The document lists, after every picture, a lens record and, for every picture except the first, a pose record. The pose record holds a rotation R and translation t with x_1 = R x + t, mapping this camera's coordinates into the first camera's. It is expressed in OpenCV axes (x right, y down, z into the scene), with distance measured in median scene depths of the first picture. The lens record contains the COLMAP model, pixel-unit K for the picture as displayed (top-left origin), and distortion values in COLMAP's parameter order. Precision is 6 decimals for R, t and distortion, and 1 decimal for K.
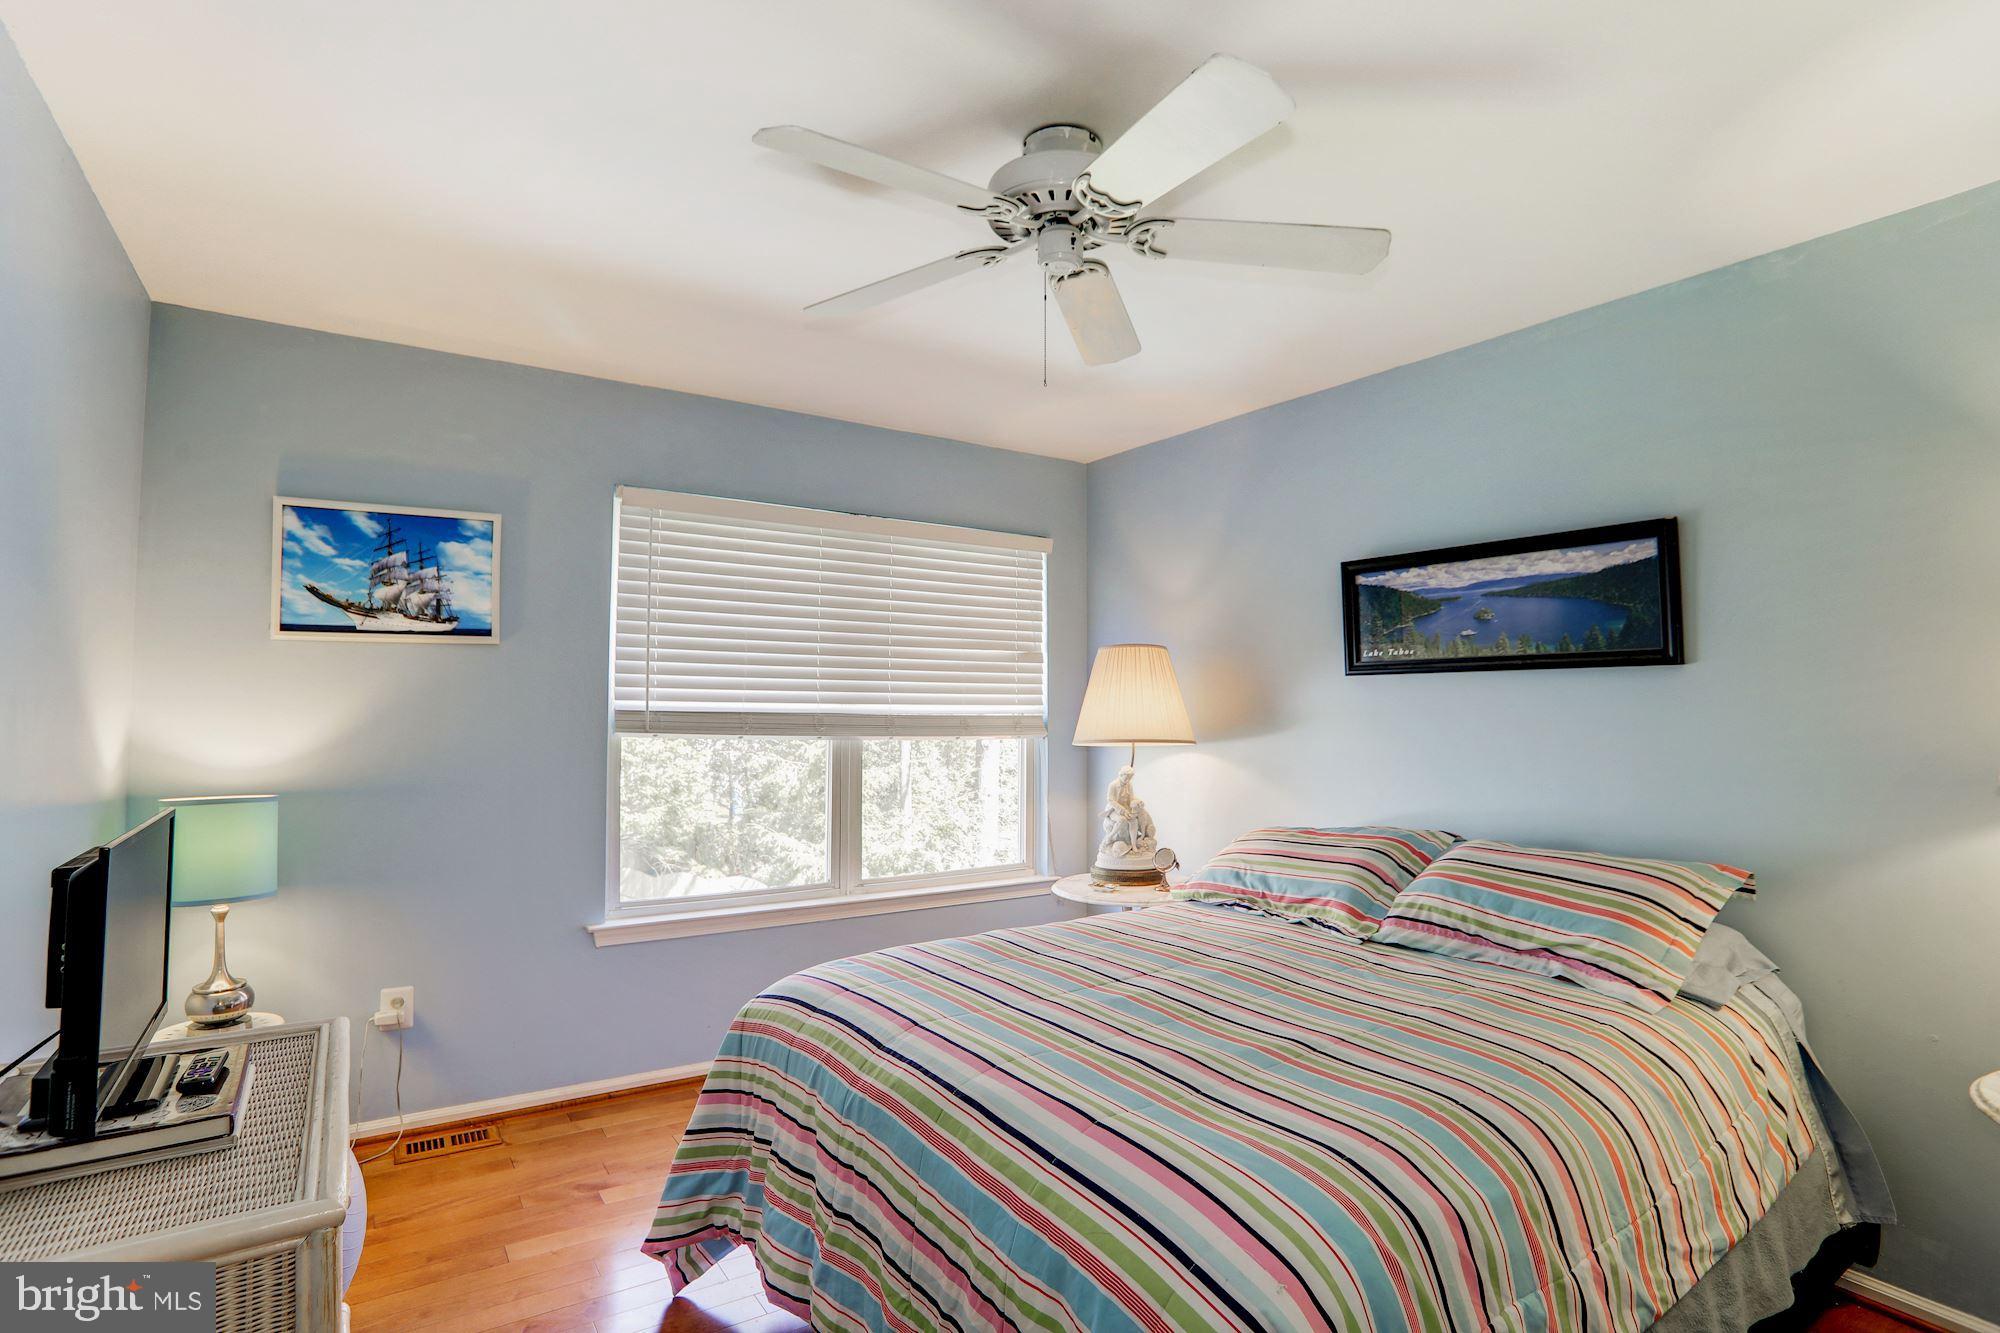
lens RADIAL K [[968.5, 0, 1006.1], [0, 968.5, 686.6], [0, 0, 1]] dist [-0.061546, 0.000754]
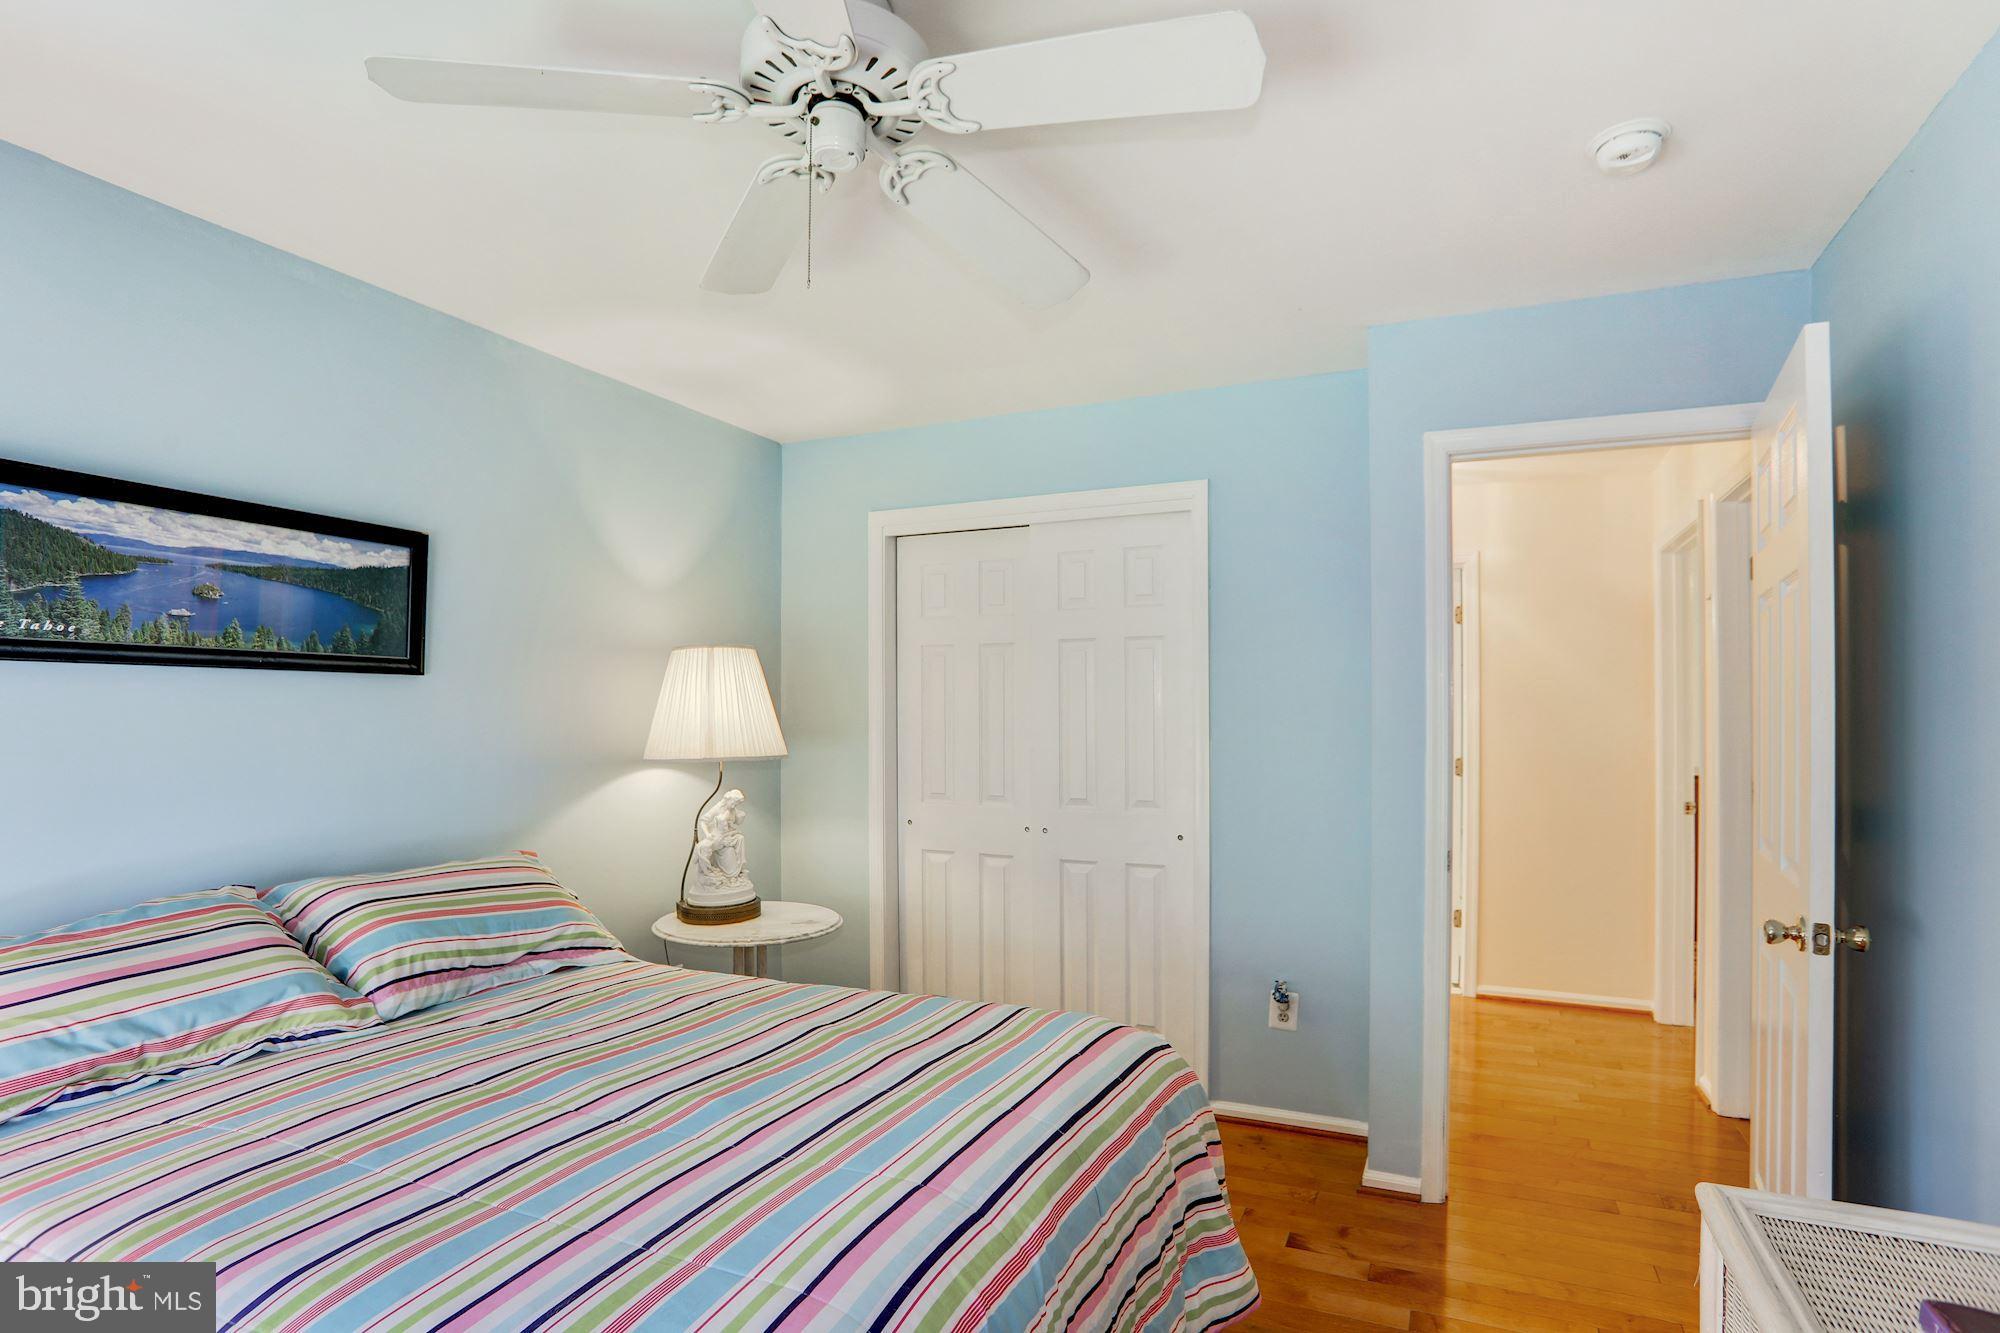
lens RADIAL K [[1008.4, 0, 1006.4], [0, 1008.4, 720.4], [0, 0, 1]] dist [-0.088035, 0.034438]
pose [[-0.514088, -0.008114, 0.857699, -0.514504], [-0.024399, 0.999689, -0.005168, 0.015179], [-0.857390, -0.023584, -0.514126, 0.931934]]
